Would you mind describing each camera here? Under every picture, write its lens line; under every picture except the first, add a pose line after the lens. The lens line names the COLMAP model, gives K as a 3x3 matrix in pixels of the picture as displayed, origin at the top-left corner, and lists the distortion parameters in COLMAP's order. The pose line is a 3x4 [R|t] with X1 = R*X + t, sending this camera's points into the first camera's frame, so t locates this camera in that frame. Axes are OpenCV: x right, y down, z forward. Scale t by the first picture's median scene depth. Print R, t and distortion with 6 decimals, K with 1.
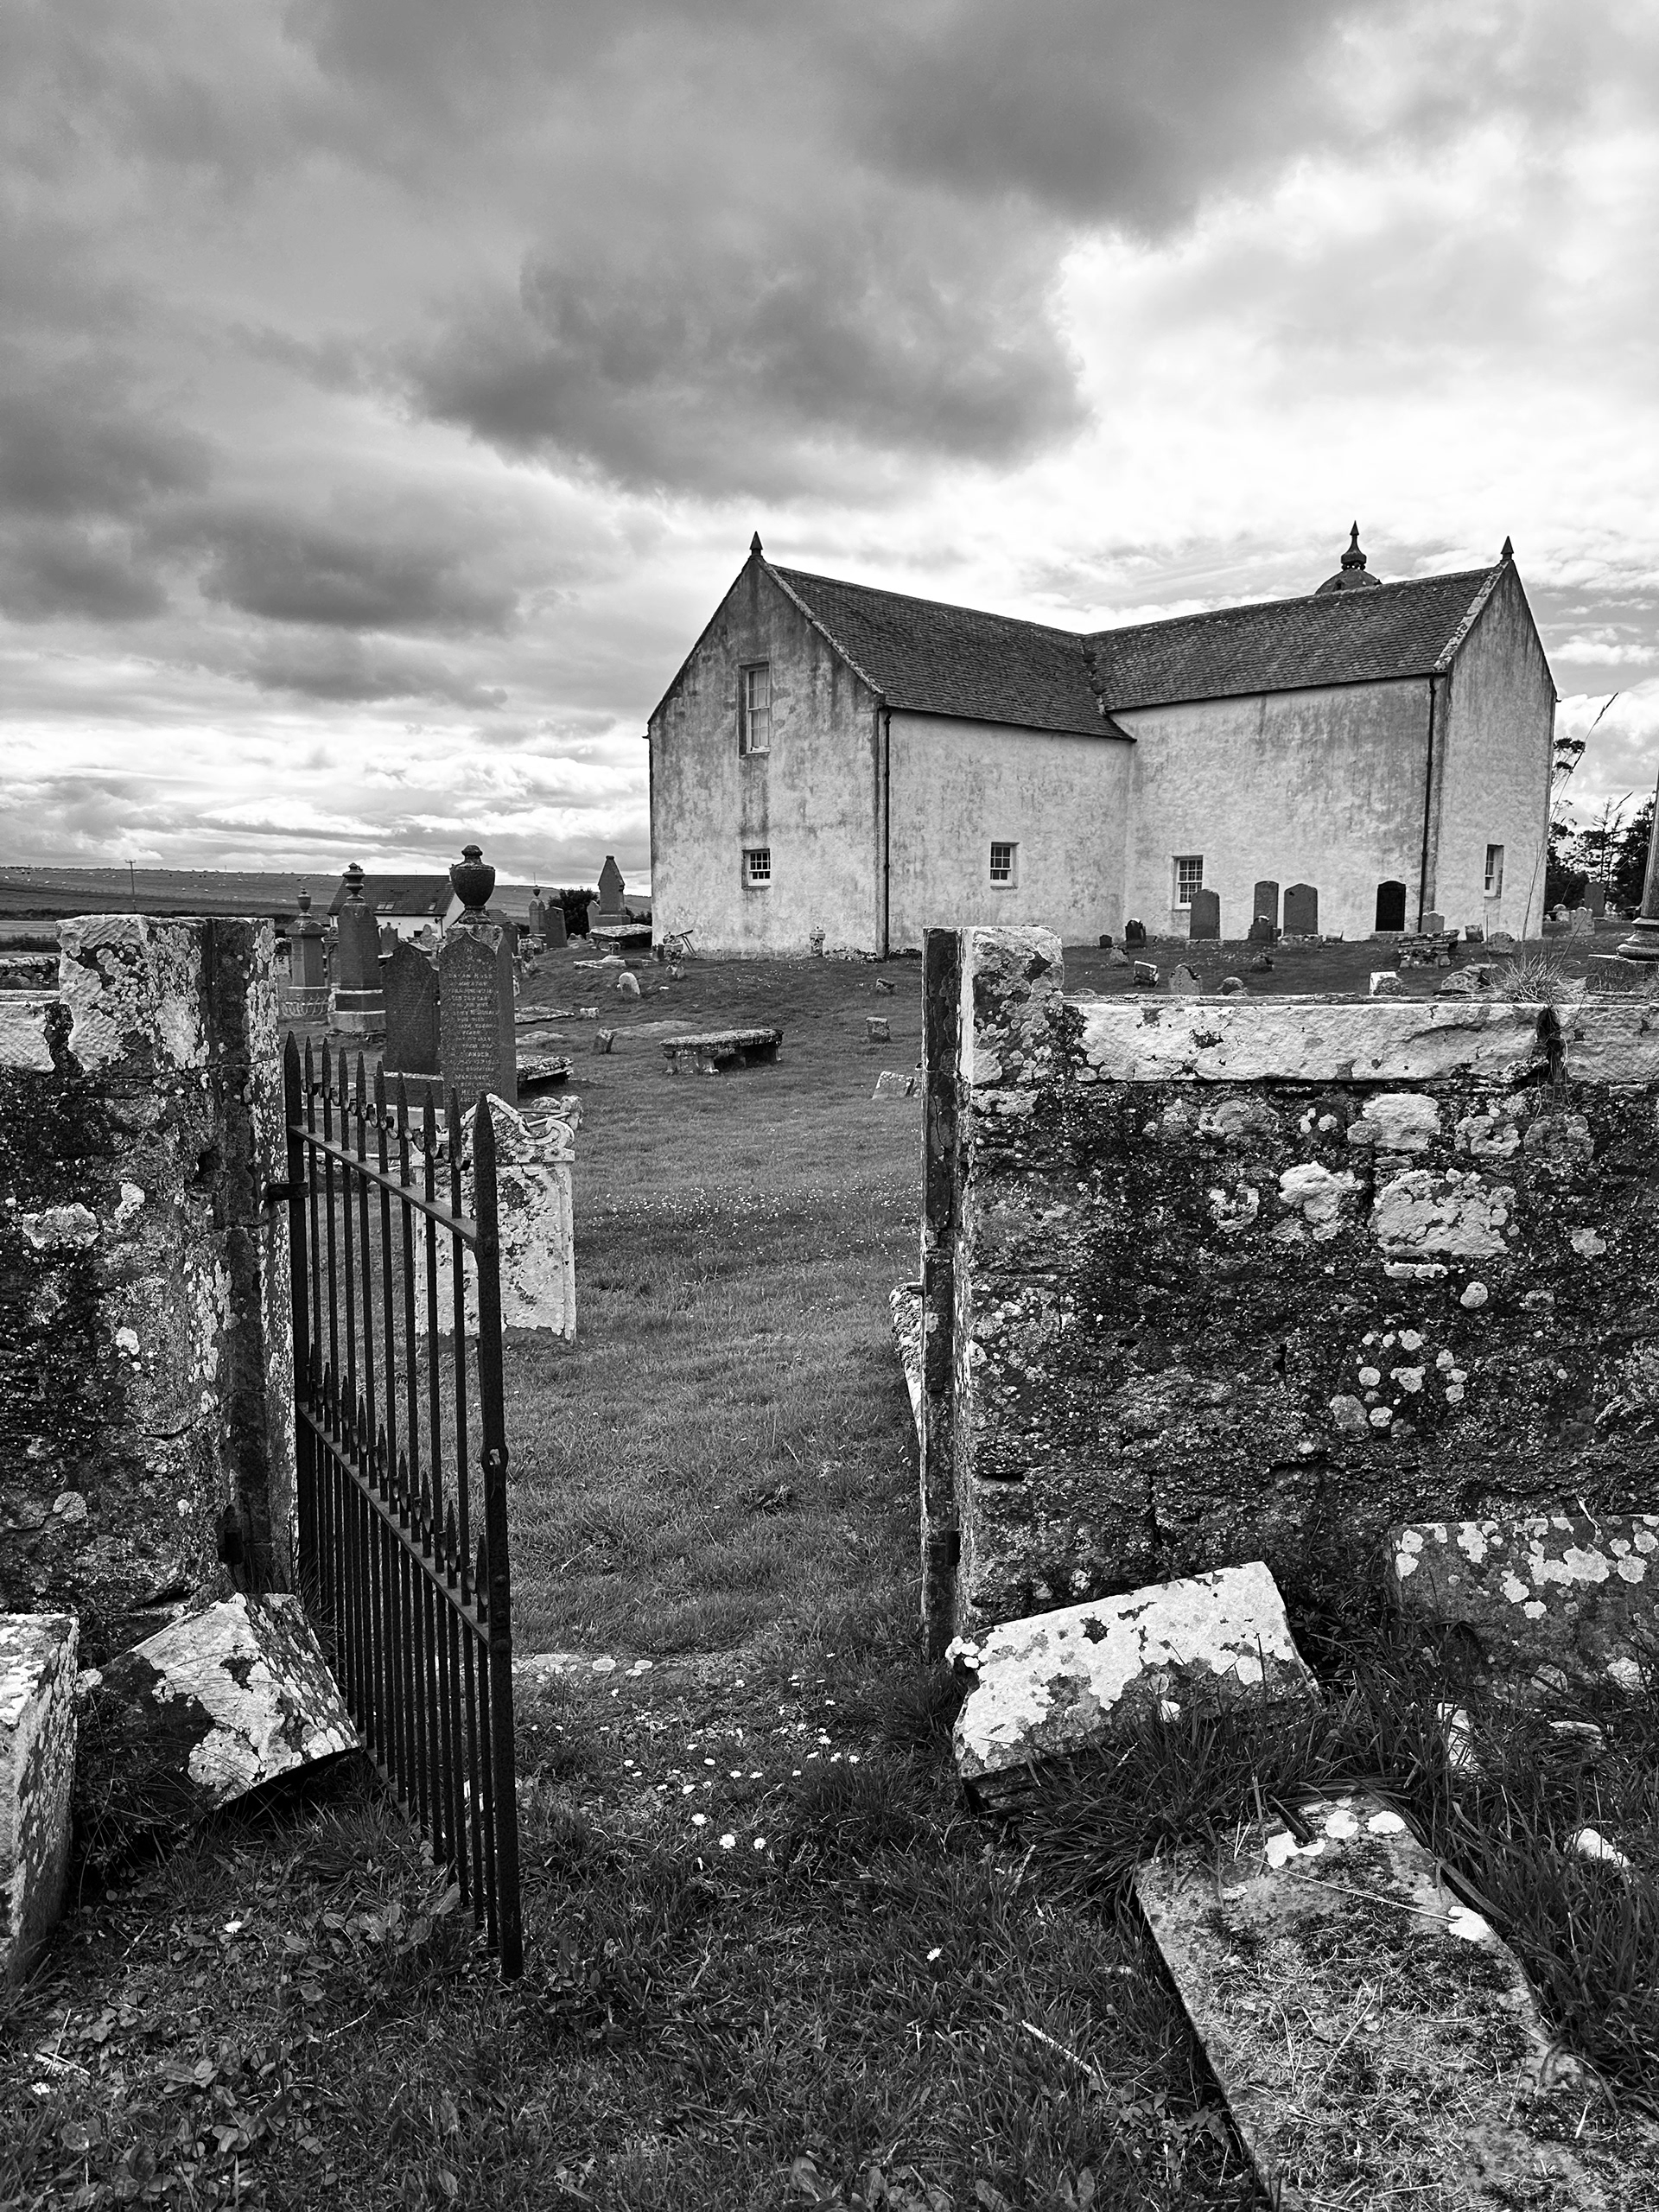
lens RADIAL K [[1594.3, 0, 829.5], [0, 1594.3, 1106.0], [0, 0, 1]] dist [0.182236, -0.324574]
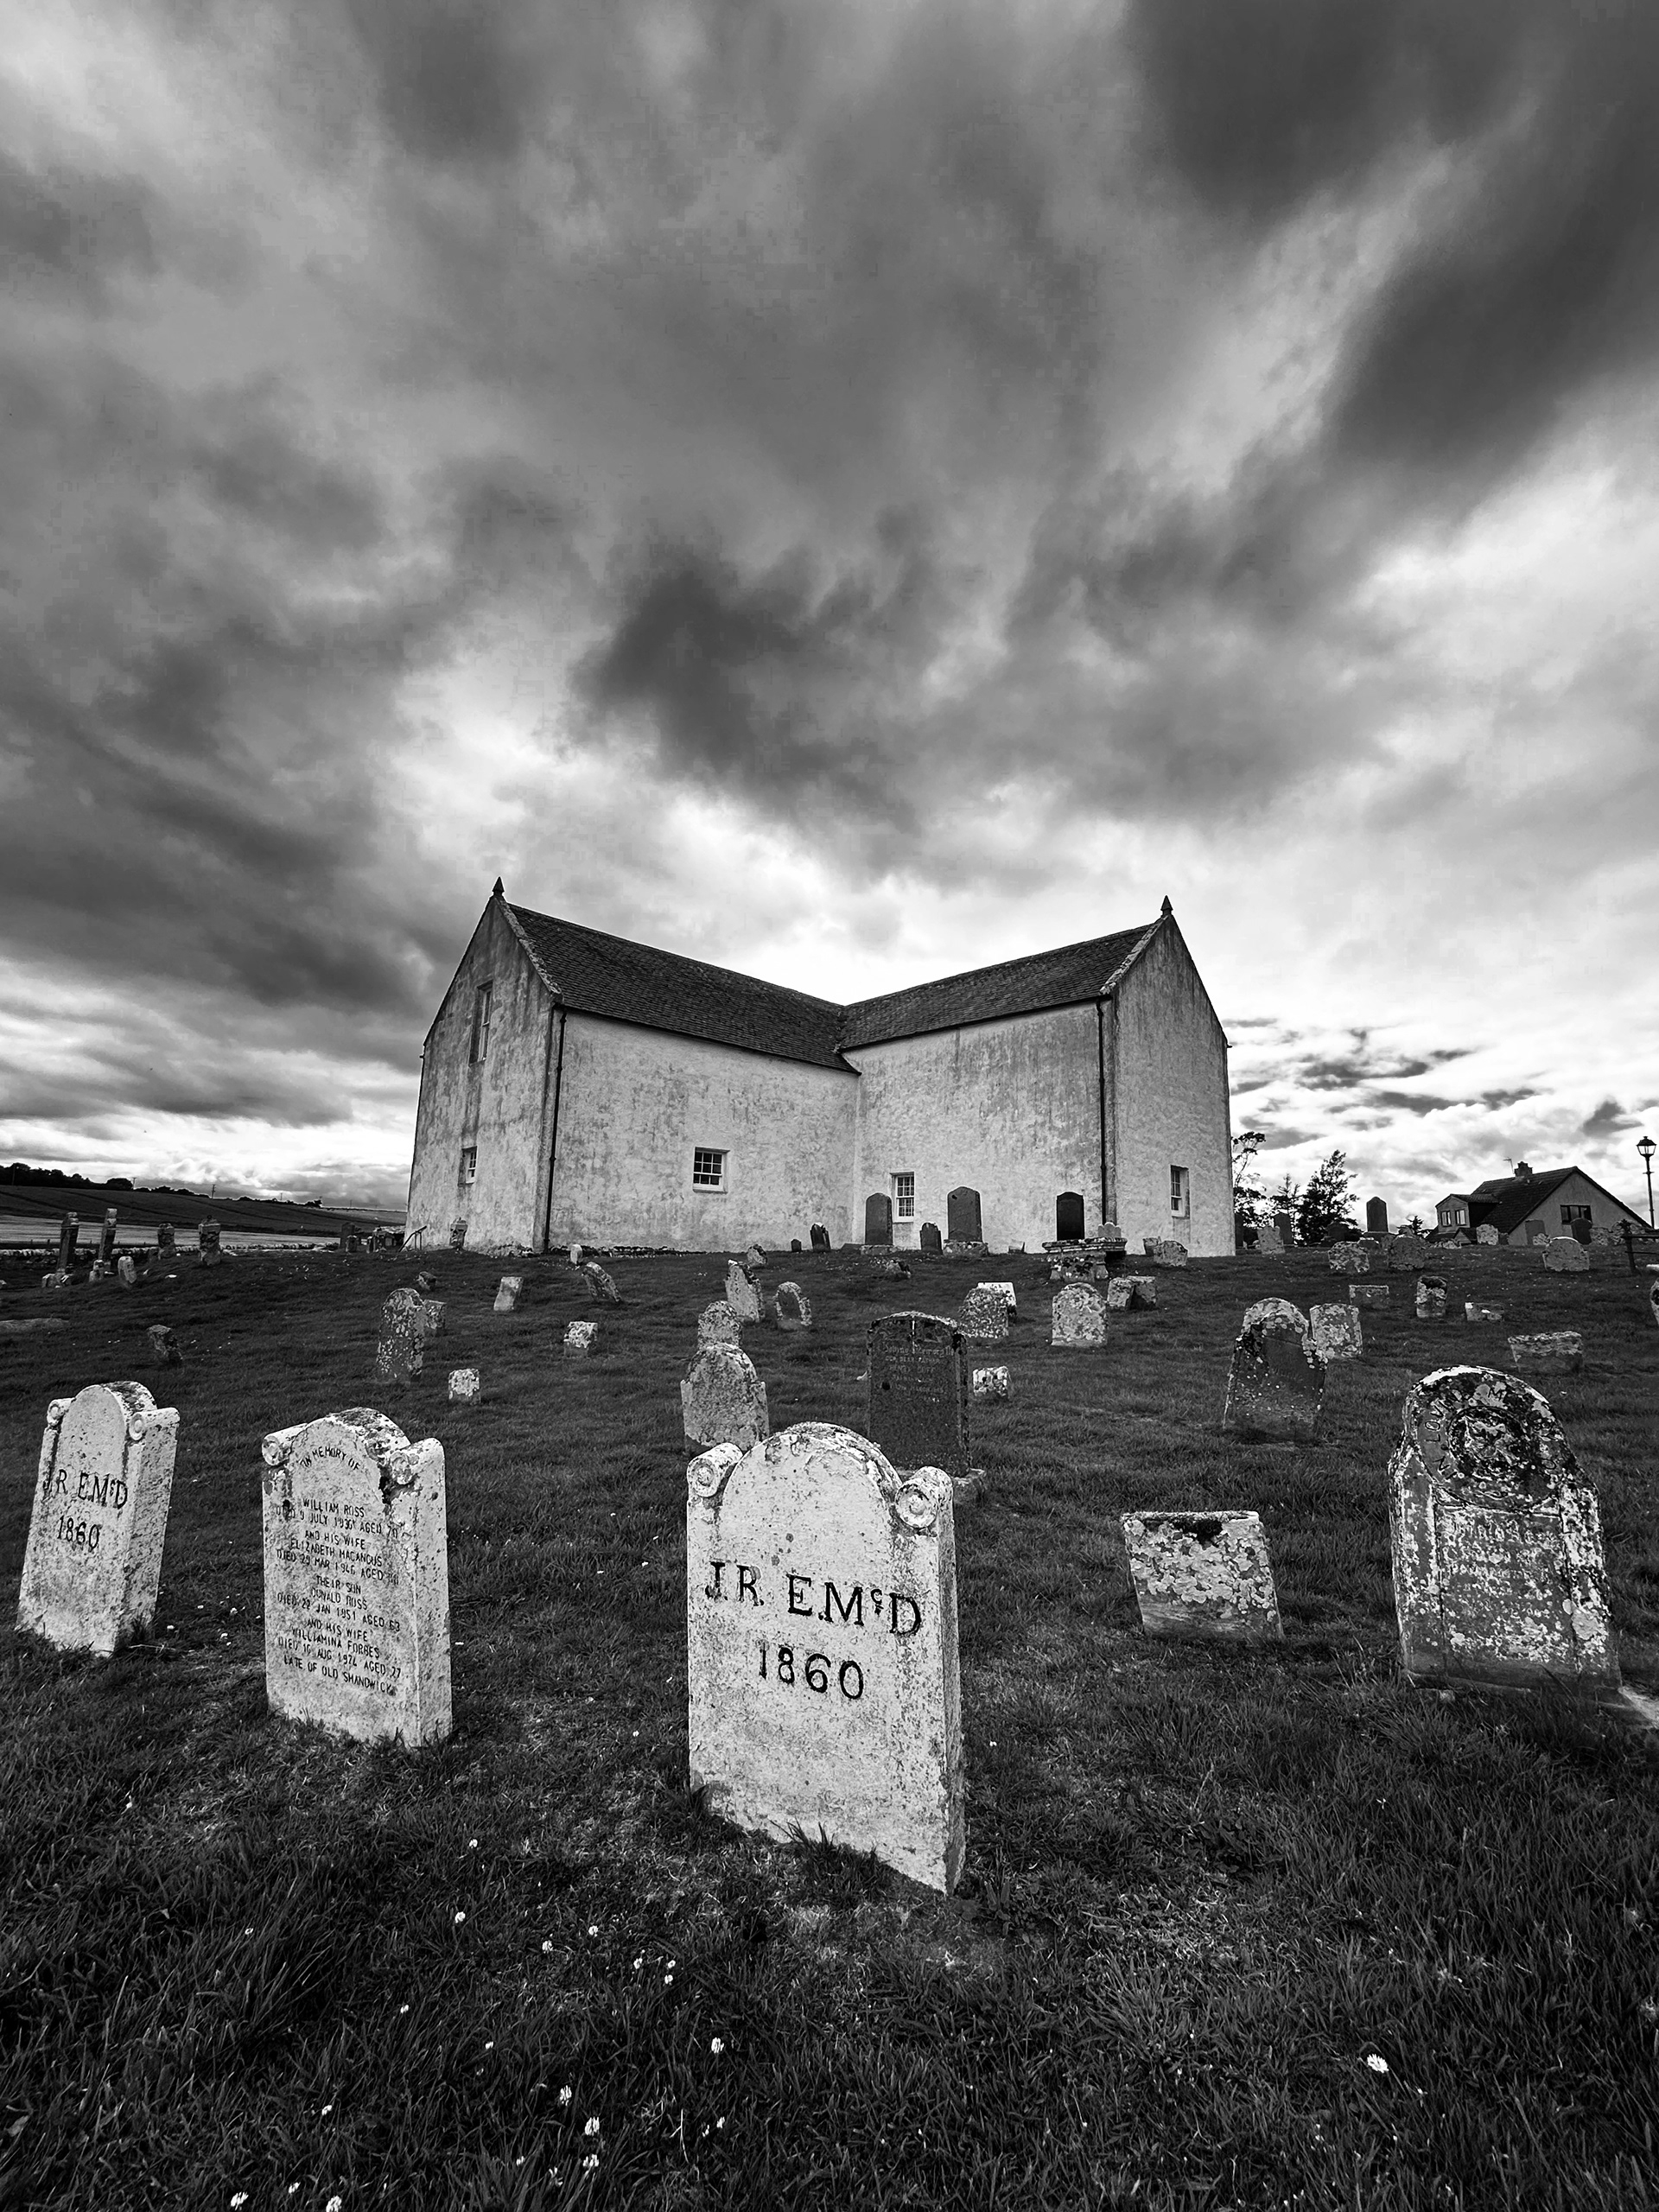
lens RADIAL K [[871.6, 0, 829.5], [0, 871.6, 1106.0], [0, 0, 1]] dist [0.019394, -0.000003]
pose [[0.998752, 0.022945, -0.044353, 0.220154], [-0.034432, 0.959714, -0.278860, -0.036717], [0.036168, 0.280039, 0.959307, 0.470203]]
